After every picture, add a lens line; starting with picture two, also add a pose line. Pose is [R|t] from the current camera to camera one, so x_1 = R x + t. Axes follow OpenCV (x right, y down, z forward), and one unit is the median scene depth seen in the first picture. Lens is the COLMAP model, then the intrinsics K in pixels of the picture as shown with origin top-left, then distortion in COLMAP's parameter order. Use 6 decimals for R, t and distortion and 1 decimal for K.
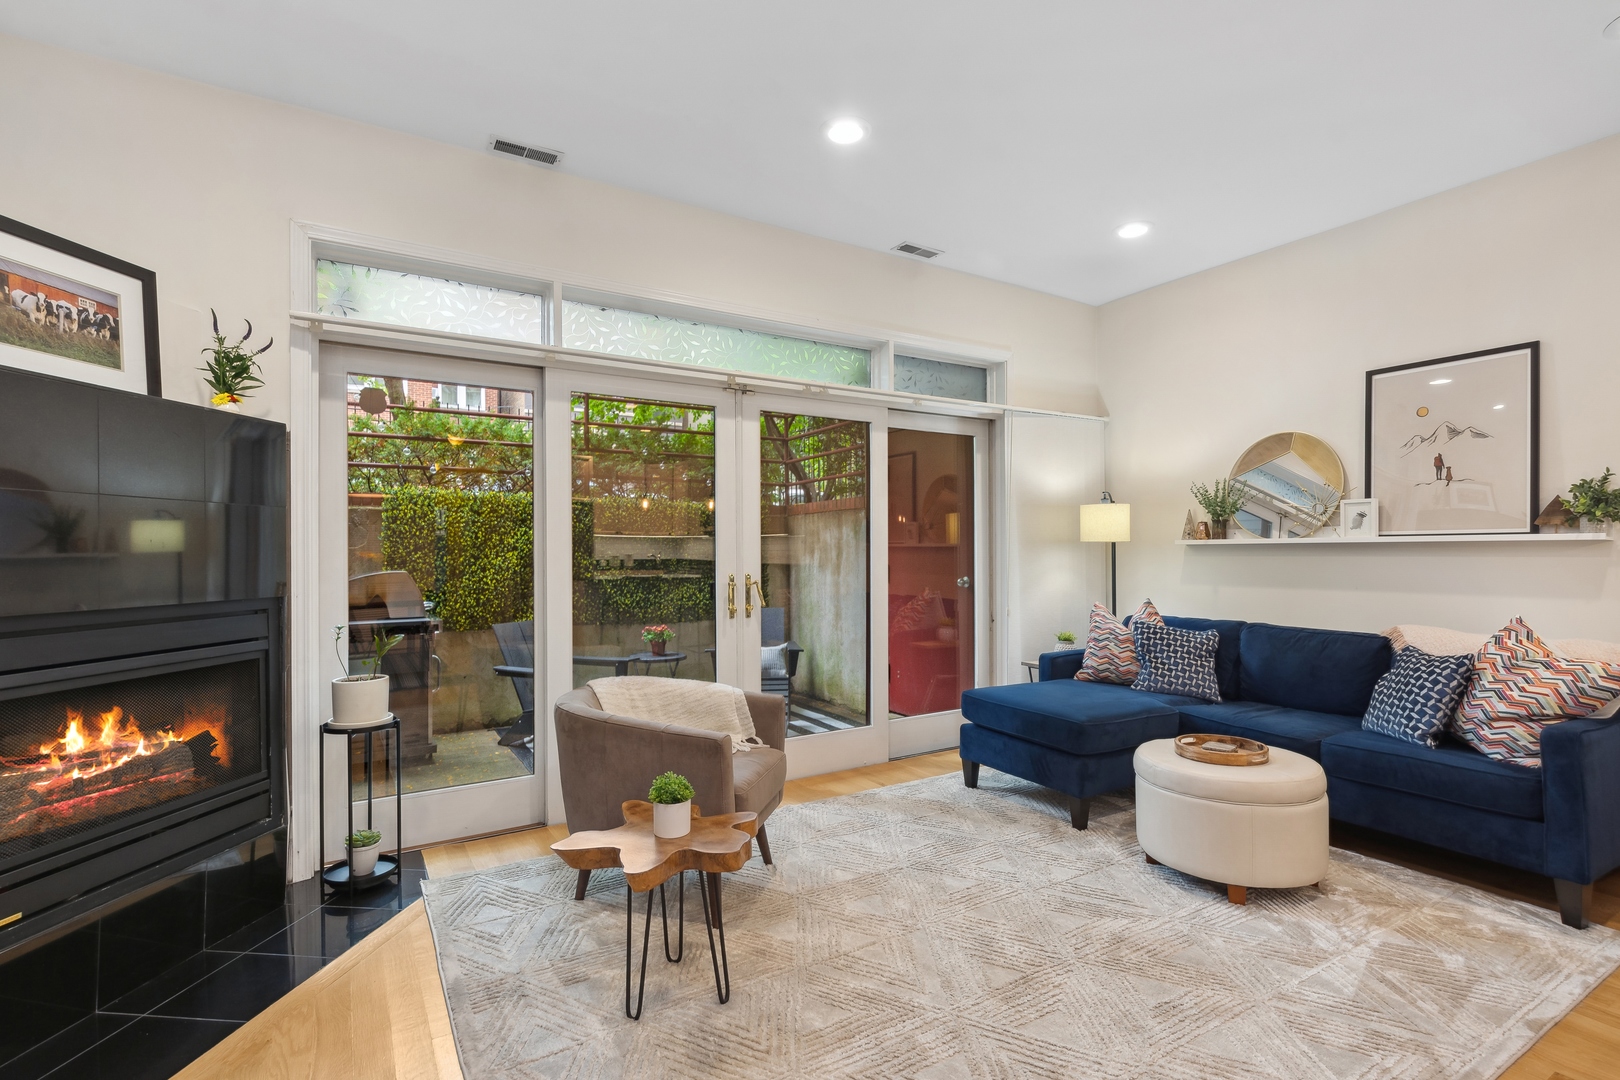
lens RADIAL K [[750.4, 0, 805.2], [0, 750.4, 551.4], [0, 0, 1]] dist [0.000289, -0.001641]
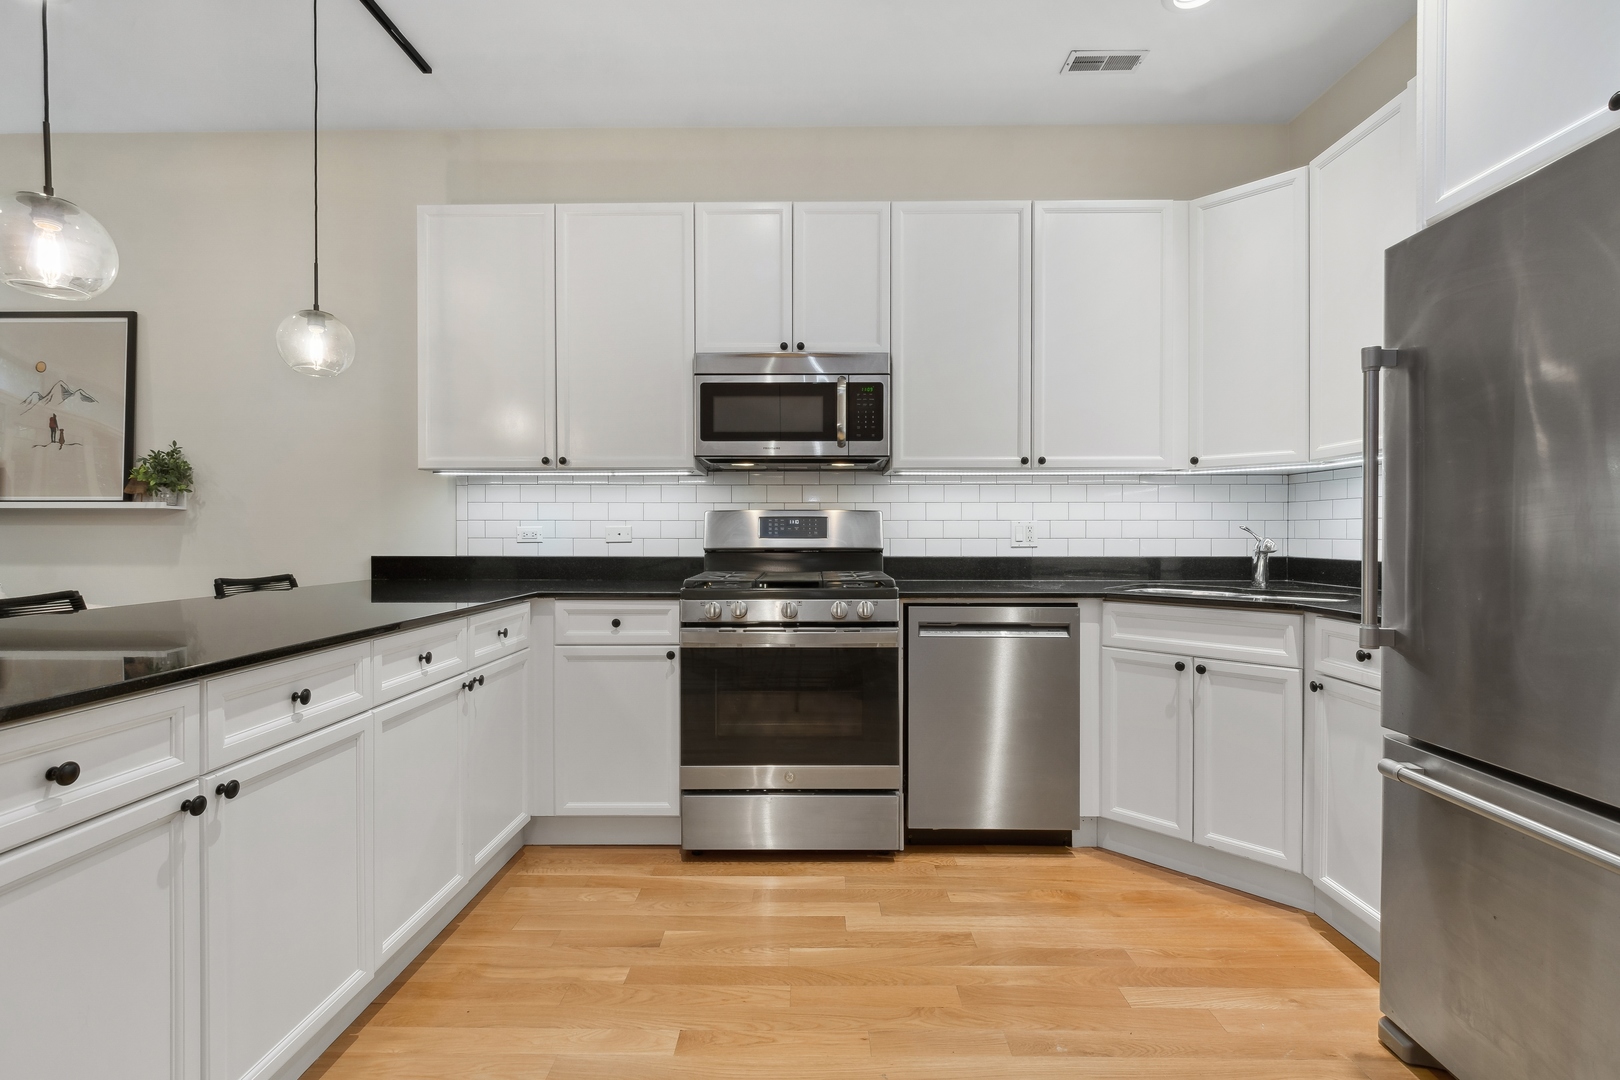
lens RADIAL K [[737.3, 0, 810.0], [0, 737.3, 540.0], [0, 0, 1]] dist [-0.002995, -0.000554]
pose [[0.536688, -0.000585, 0.843781, 0.540770], [-0.004816, 0.999981, 0.003756, 0.016612], [-0.843767, -0.006079, 0.536675, -0.261494]]
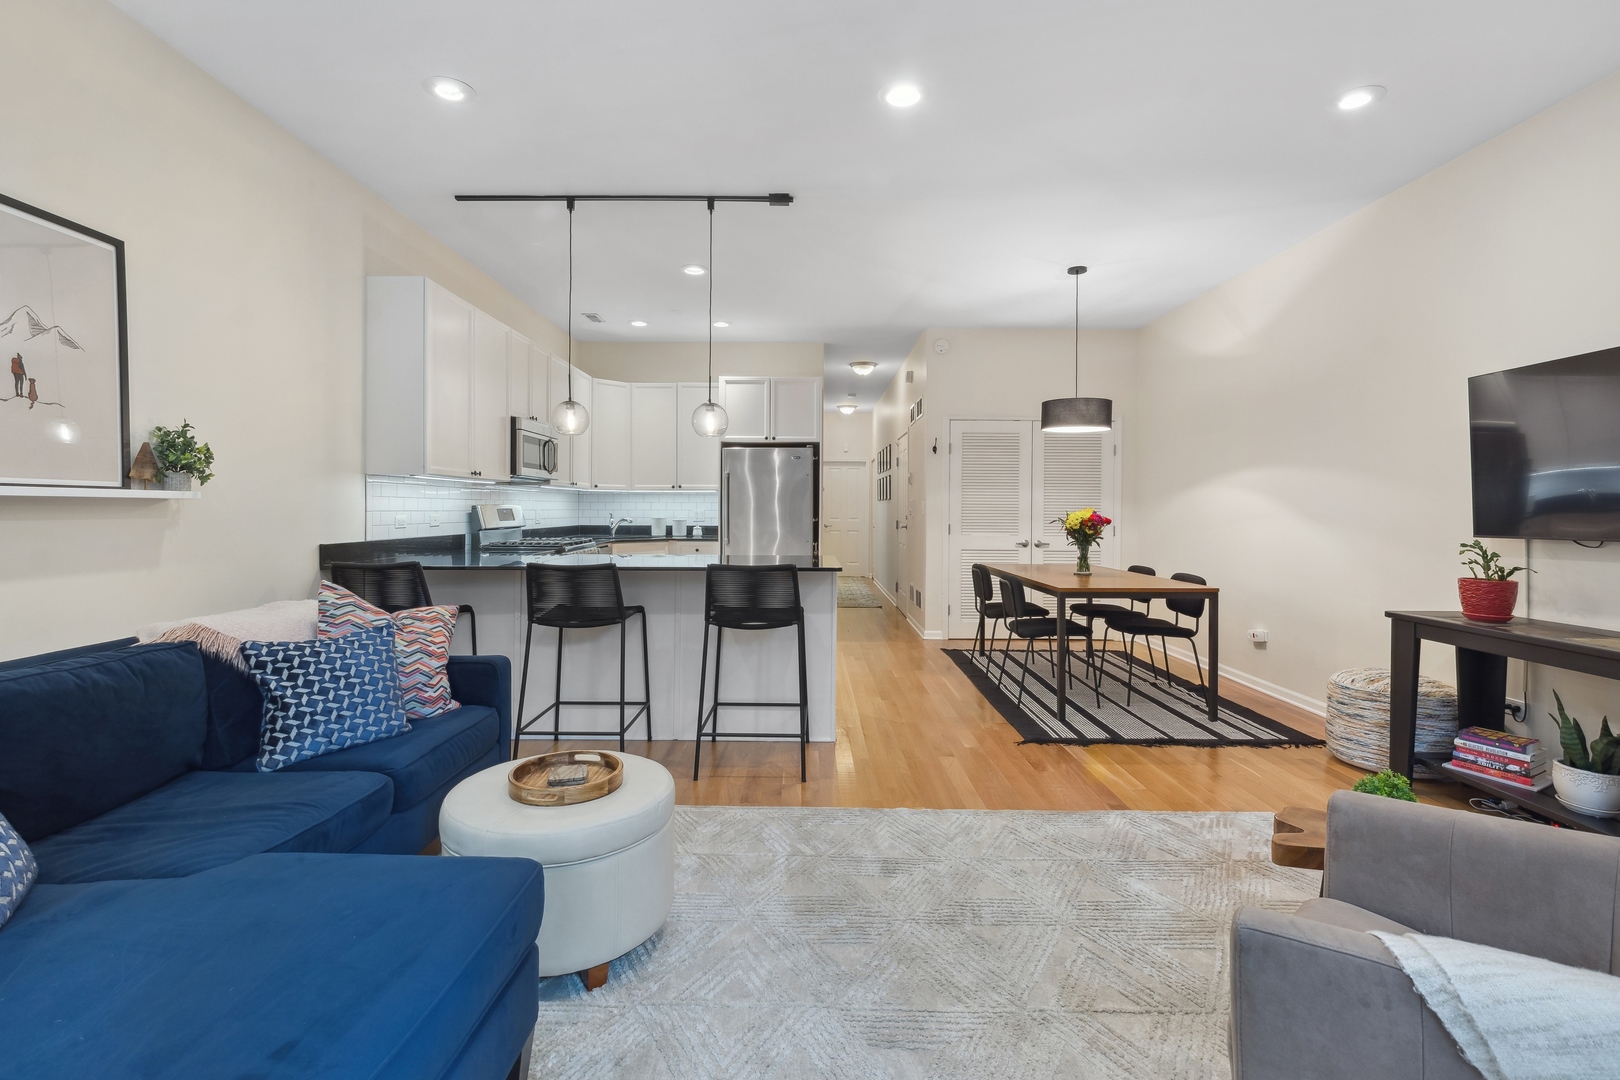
lens RADIAL K [[739.0, 0, 819.0], [0, 739.0, 516.0], [0, 0, 1]] dist [-0.000194, -0.000816]
pose [[-0.861420, -0.005555, 0.507863, -0.029585], [-0.002367, 0.999973, 0.006922, -0.002526], [-0.507888, 0.004761, -0.861410, 1.108132]]
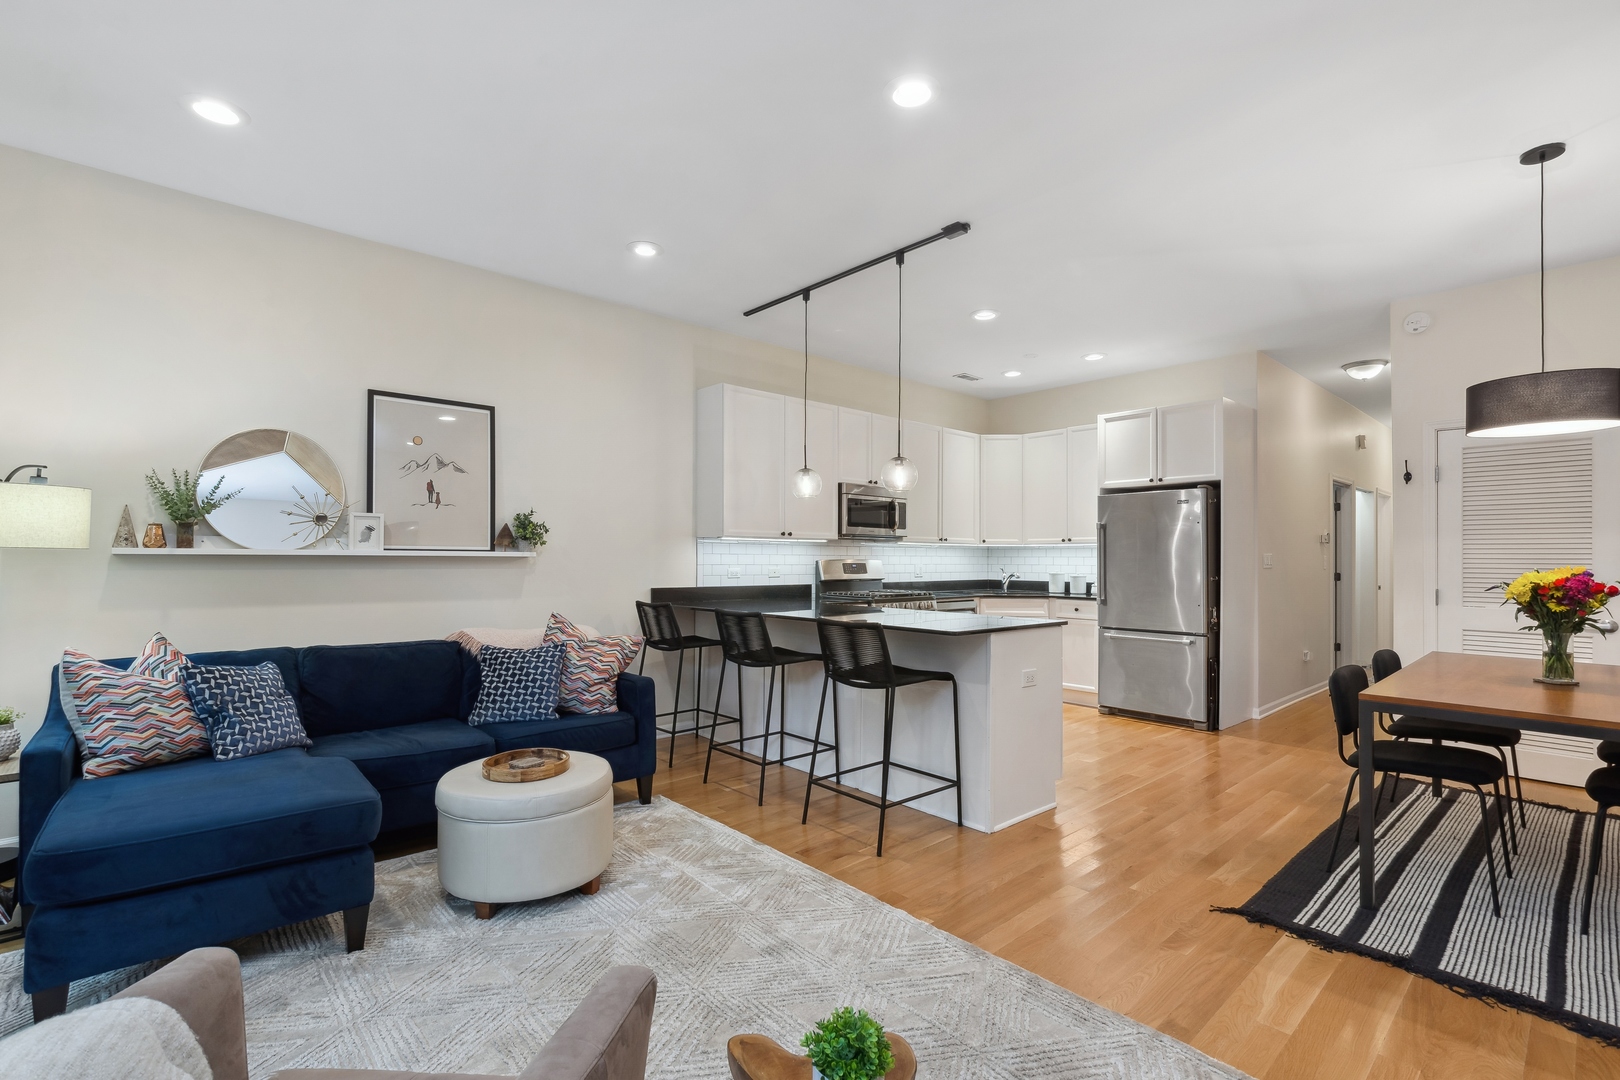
lens RADIAL K [[750.4, 0, 805.2], [0, 750.4, 551.4], [0, 0, 1]] dist [0.000289, -0.001641]
pose [[-0.192839, 0.013879, 0.981132, -0.372621], [-0.006372, 0.999861, -0.015396, -0.005623], [-0.981210, -0.009221, -0.192723, 0.610855]]
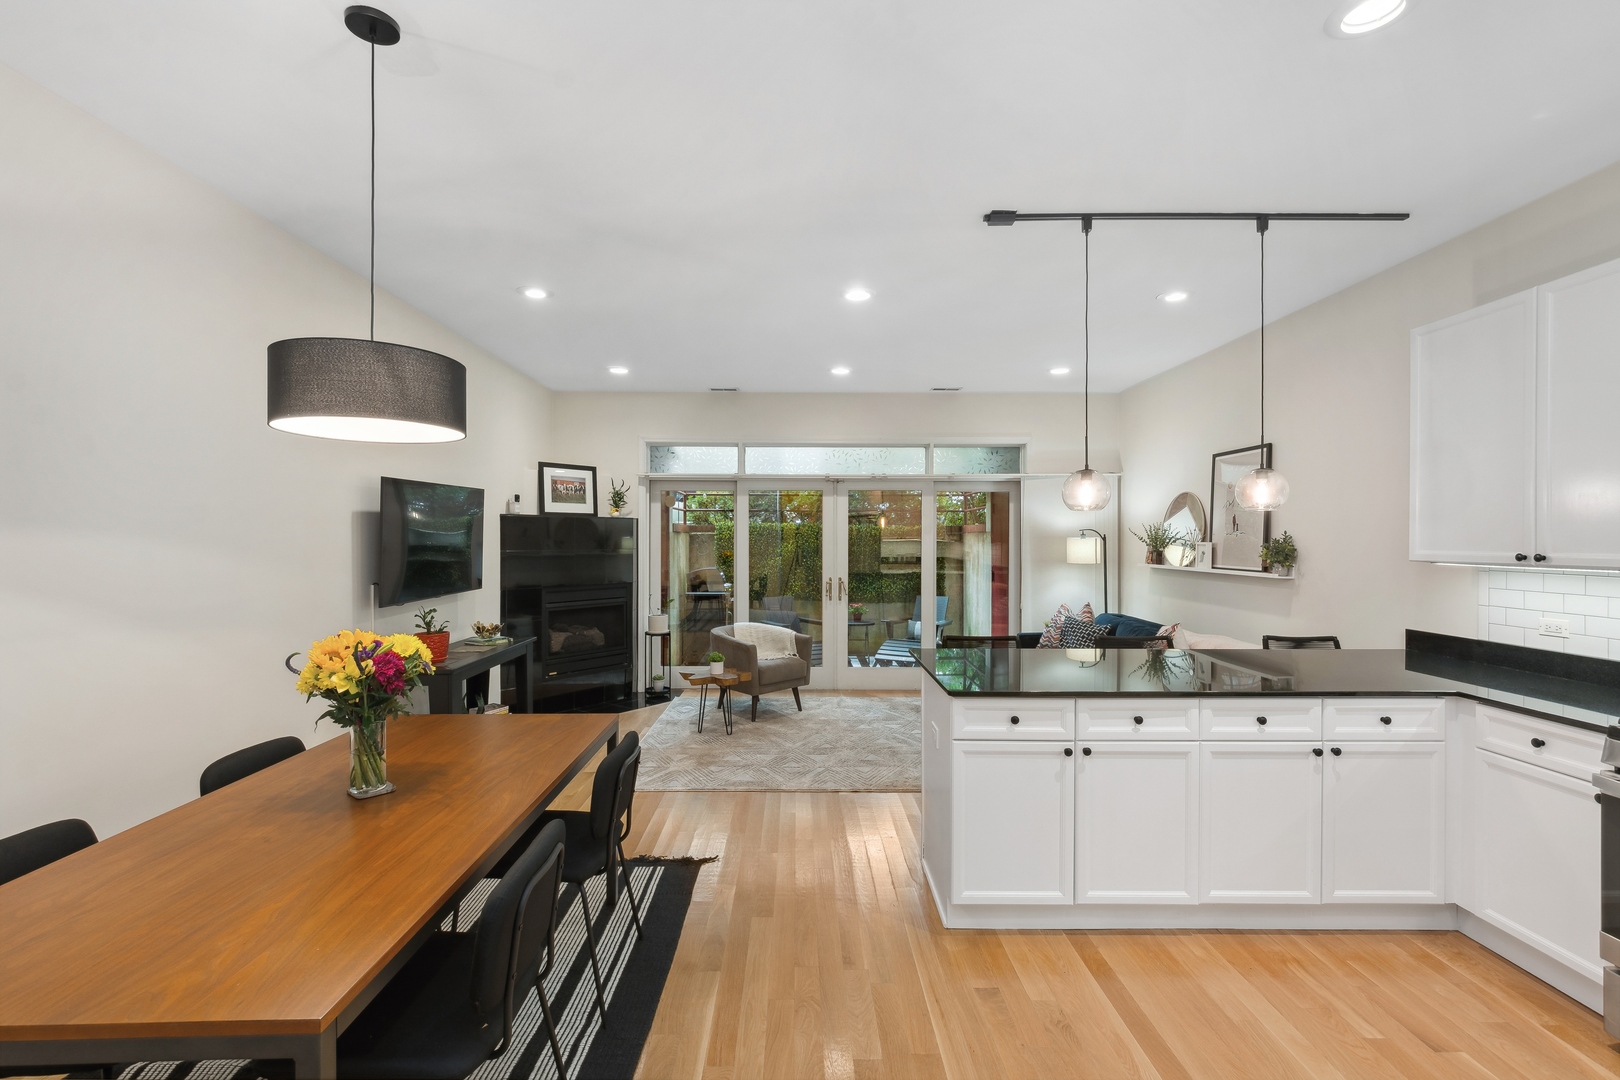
lens RADIAL K [[719.5, 0, 819.5], [0, 719.5, 538.7], [0, 0, 1]] dist [0.016886, -0.000257]
pose [[0.864556, 0.009787, -0.502442, 0.796953], [-0.008215, 0.999952, 0.005342, -0.077595], [0.502470, -0.000491, 0.864595, -0.603063]]
